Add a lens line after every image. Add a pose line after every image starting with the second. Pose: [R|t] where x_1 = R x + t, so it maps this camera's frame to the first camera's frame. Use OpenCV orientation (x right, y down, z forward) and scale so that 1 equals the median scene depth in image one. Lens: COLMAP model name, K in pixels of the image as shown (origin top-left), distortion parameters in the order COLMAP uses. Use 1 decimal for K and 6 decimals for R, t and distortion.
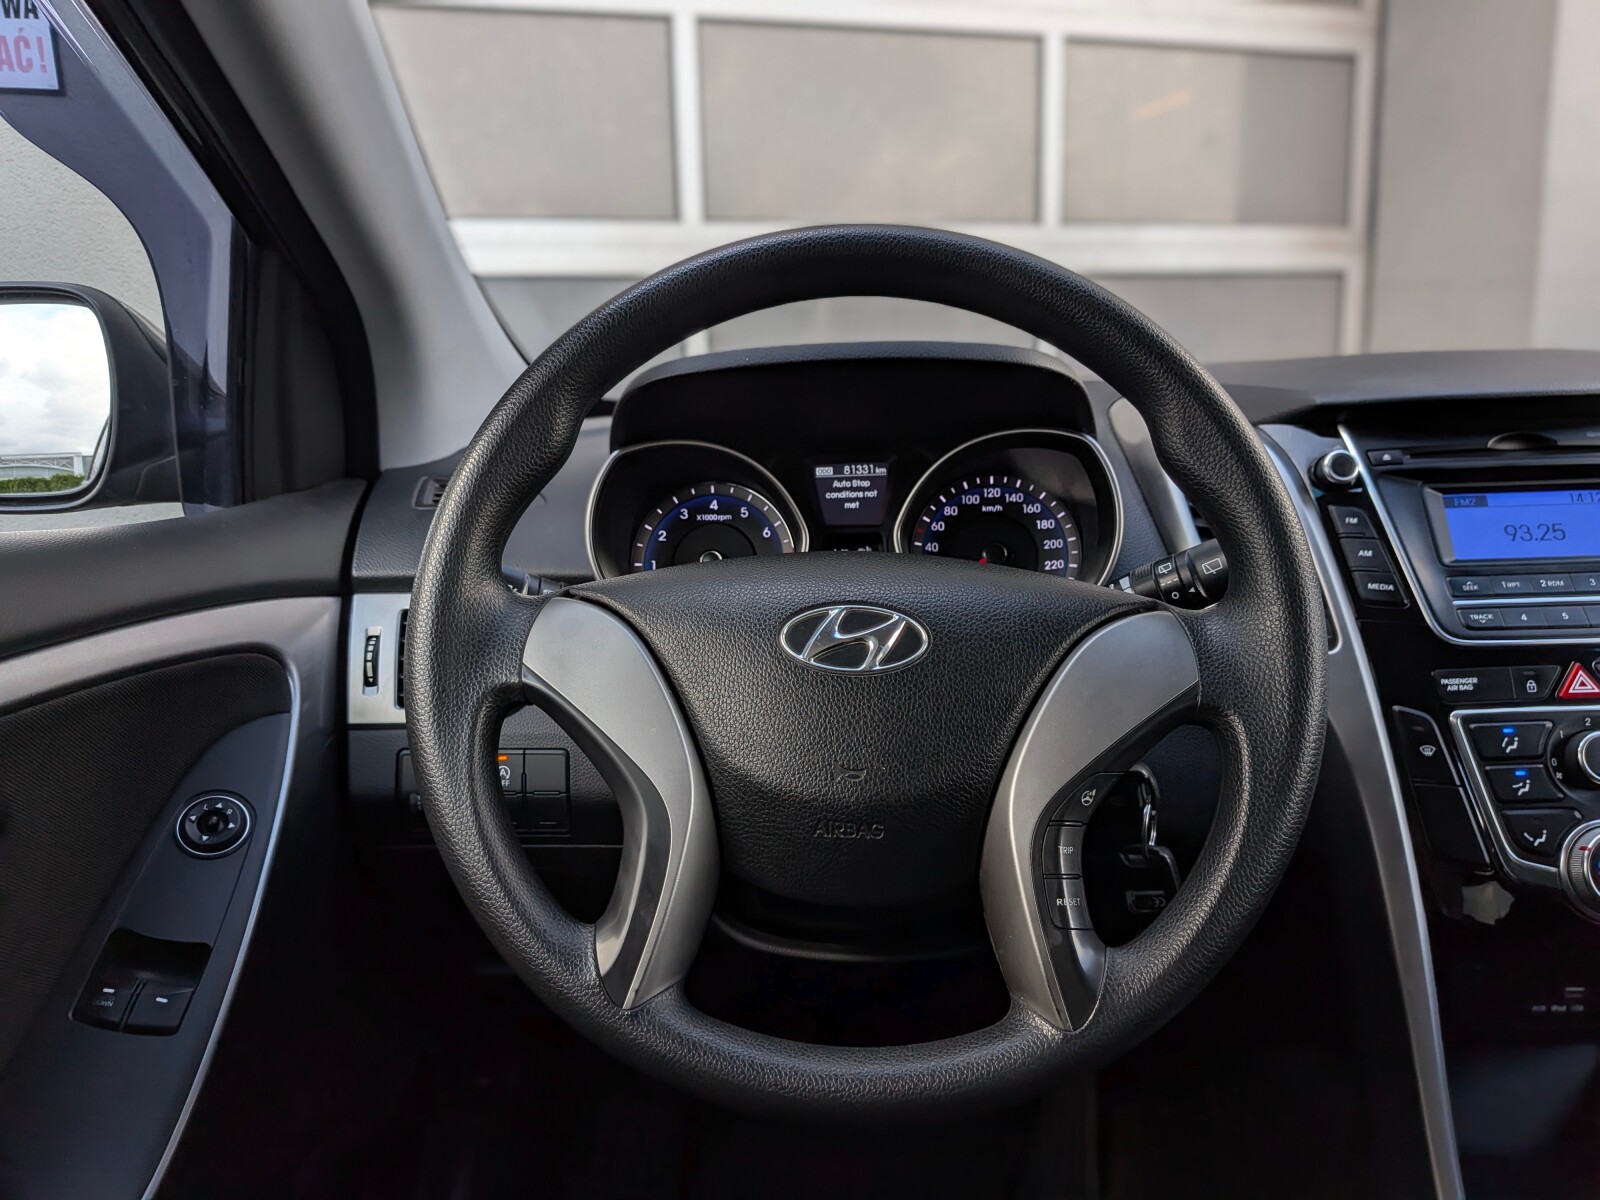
lens RADIAL K [[1165.5, 0, 807.7], [0, 1165.5, 595.3], [0, 0, 1]] dist [0.064128, -0.115378]
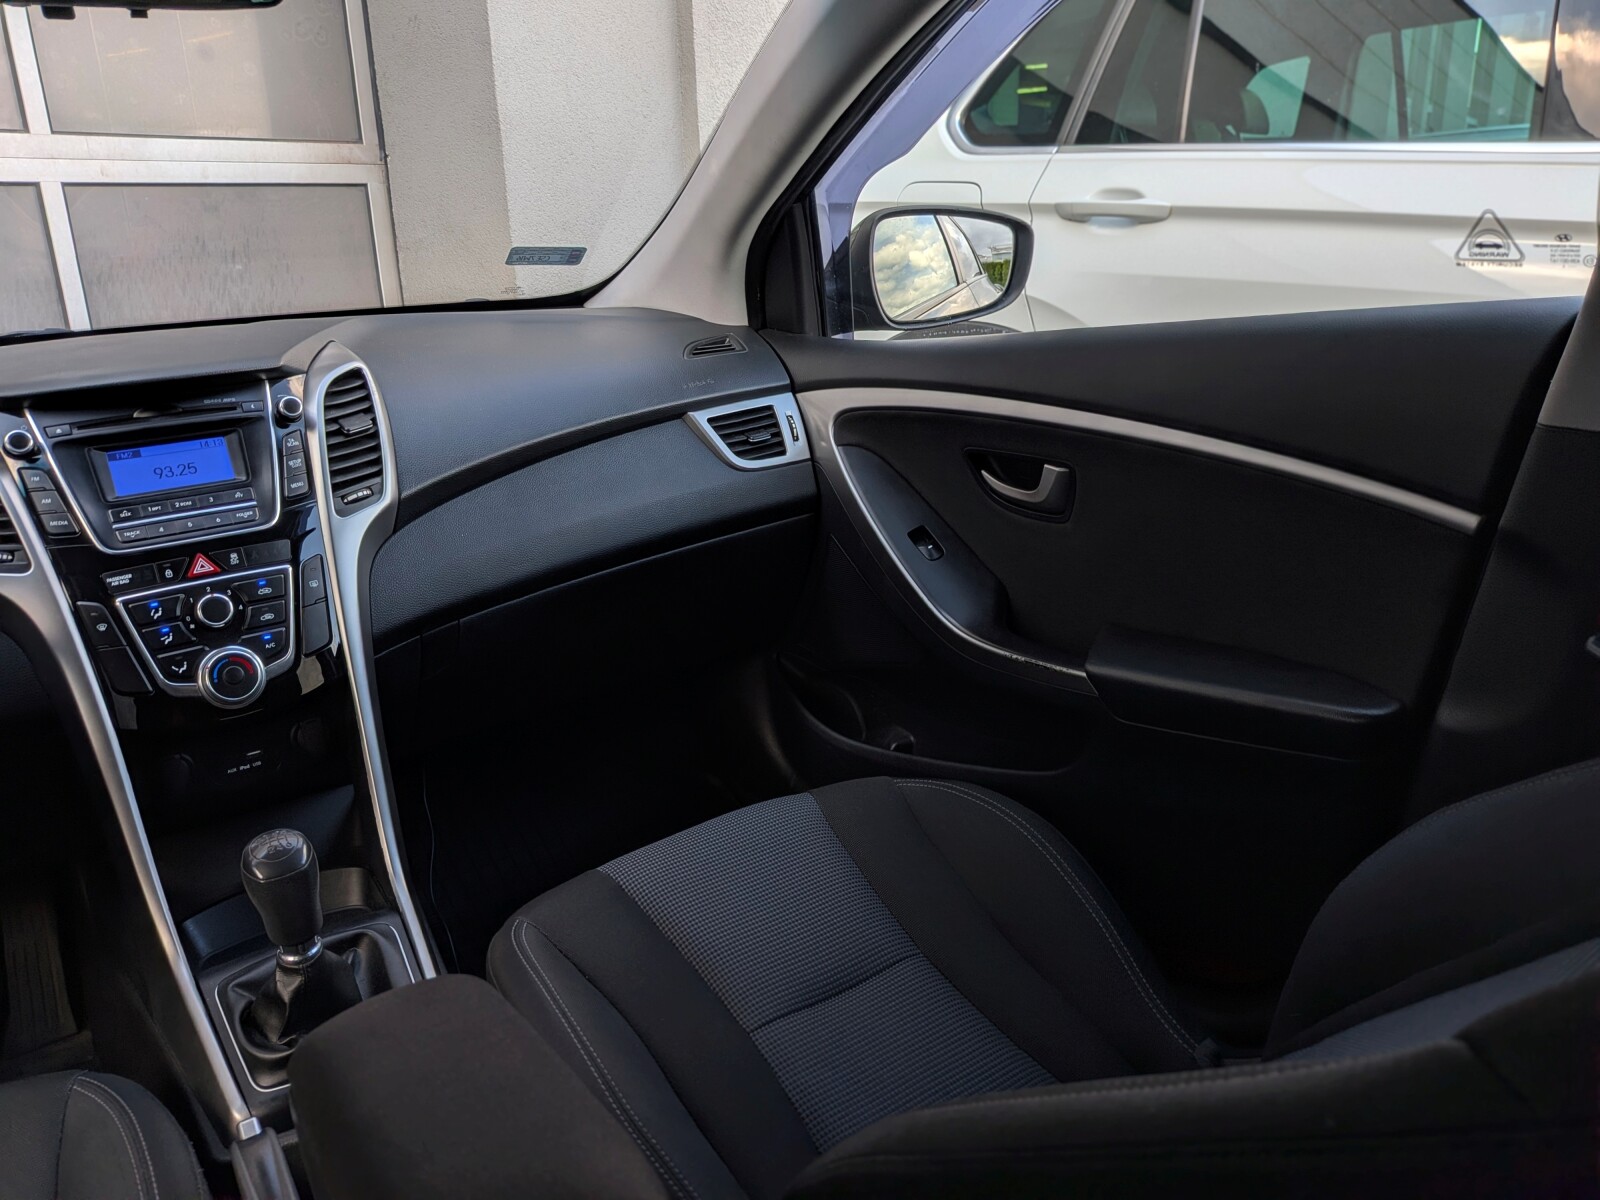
lens RADIAL K [[1150.8, 0, 793.7], [0, 1150.8, 589.6], [0, 0, 1]] dist [0.039125, -0.081625]
pose [[0.786303, -0.185896, 0.589212, 0.304259], [0.126967, 0.981926, 0.140361, -0.009757], [-0.604655, -0.035556, 0.795693, -0.610607]]
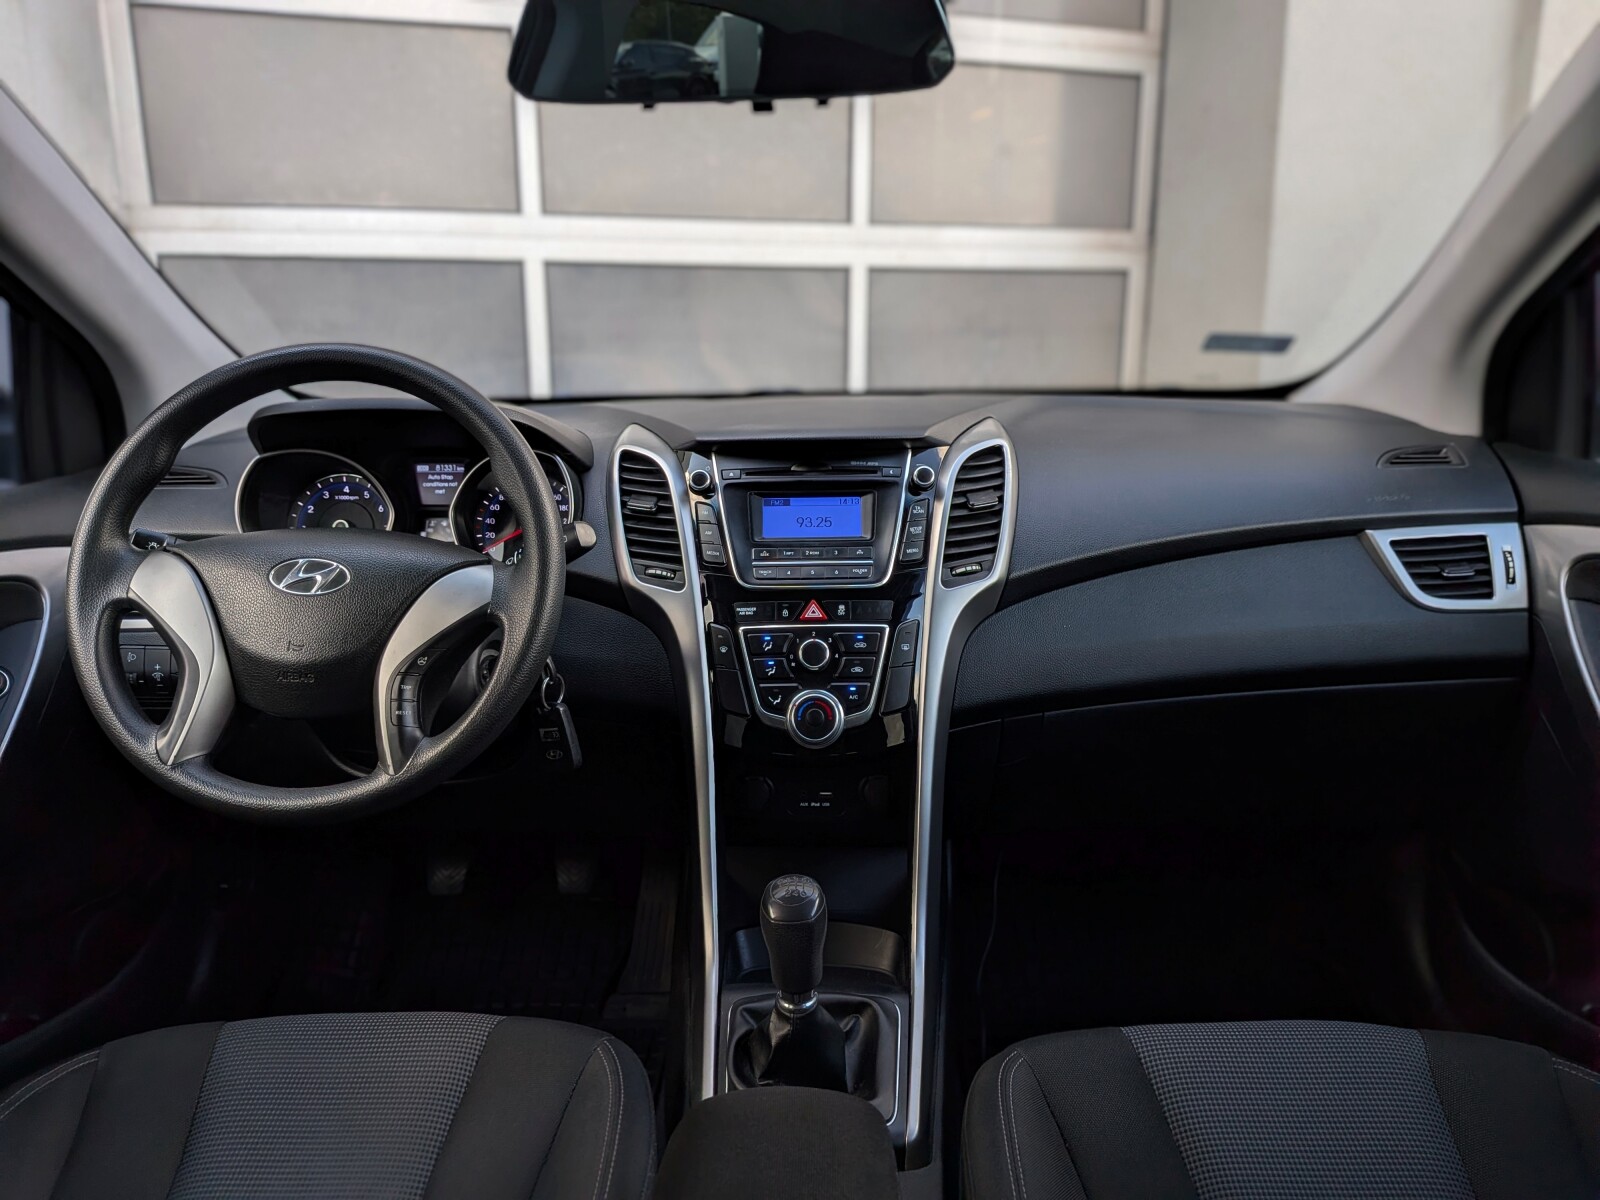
lens RADIAL K [[1145.9, 0, 795.2], [0, 1145.9, 596.9], [0, 0, 1]] dist [0.103759, -0.198863]
pose [[0.998915, 0.016355, 0.043608, 0.470509], [-0.018214, 0.998927, 0.042587, -0.014532], [-0.042864, -0.043335, 0.998141, -0.561788]]
